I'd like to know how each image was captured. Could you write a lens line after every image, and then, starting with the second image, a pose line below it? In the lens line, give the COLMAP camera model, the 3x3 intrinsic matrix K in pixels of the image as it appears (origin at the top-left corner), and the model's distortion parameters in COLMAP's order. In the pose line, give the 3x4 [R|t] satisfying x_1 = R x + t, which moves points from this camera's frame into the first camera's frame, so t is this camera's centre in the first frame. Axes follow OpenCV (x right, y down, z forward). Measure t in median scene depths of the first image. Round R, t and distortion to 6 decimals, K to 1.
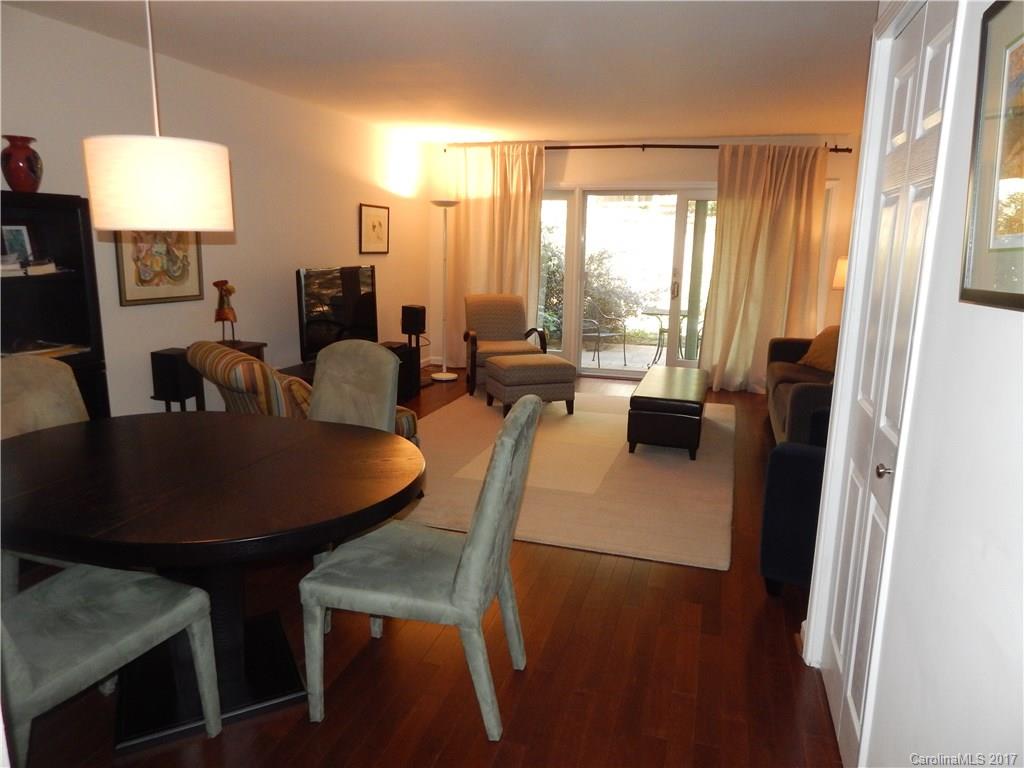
lens RADIAL K [[673.1, 0, 510.2], [0, 673.1, 383.1], [0, 0, 1]] dist [-0.011850, -0.014585]
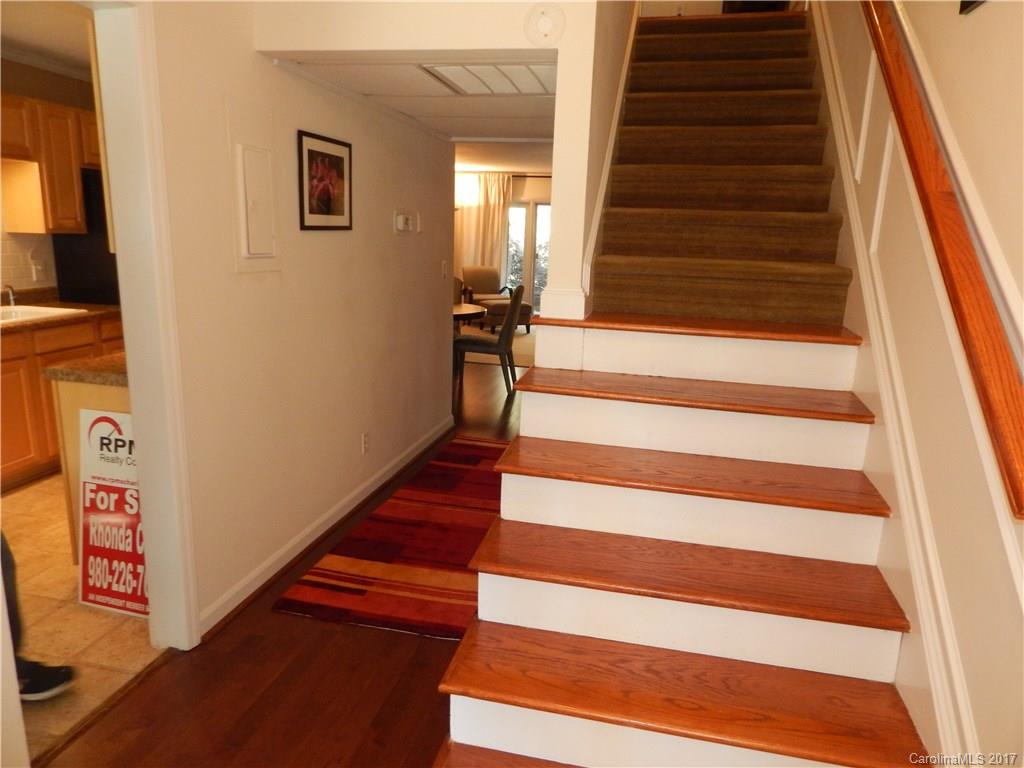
lens RADIAL K [[673.1, 0, 511.3], [0, 673.1, 387.3], [0, 0, 1]] dist [-0.011850, -0.014585]
pose [[0.996990, -0.002153, 0.077499, -0.077527], [-0.000244, 0.999522, 0.030908, 0.111559], [-0.077528, -0.030834, 0.996513, -0.640794]]
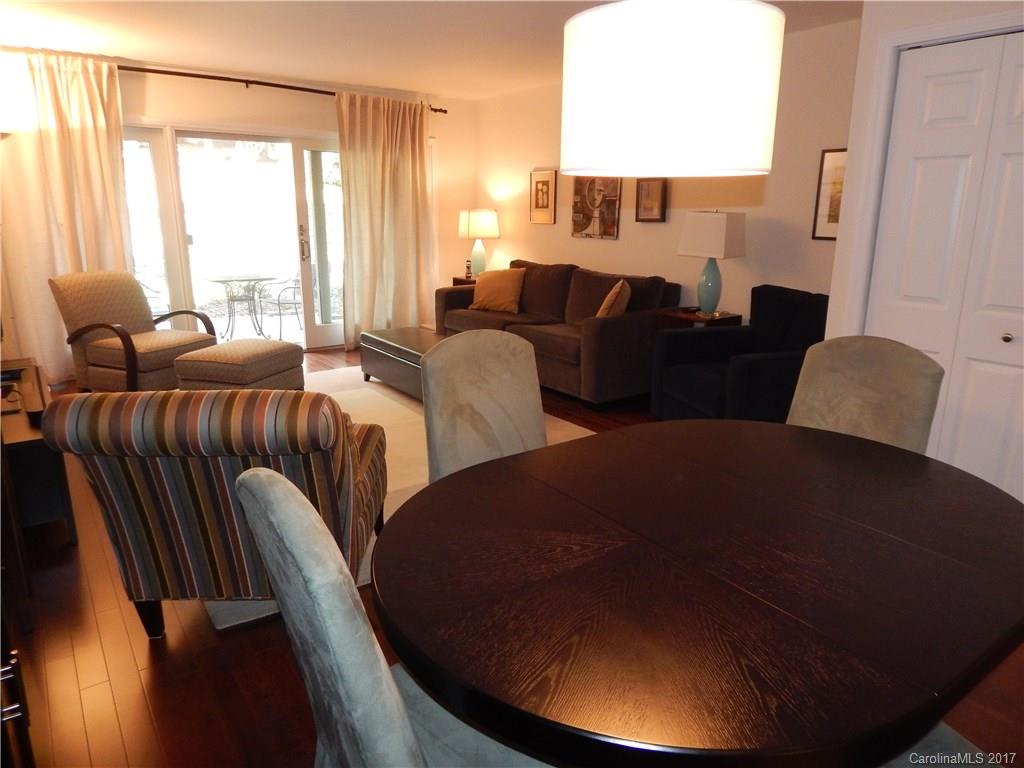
lens RADIAL K [[673.1, 0, 510.5], [0, 673.1, 384.4], [0, 0, 1]] dist [-0.011850, -0.014585]
pose [[0.593425, -0.217690, 0.774892, -0.331793], [0.155052, 0.975617, 0.155339, -0.058565], [-0.789814, 0.027966, 0.612709, 0.224873]]
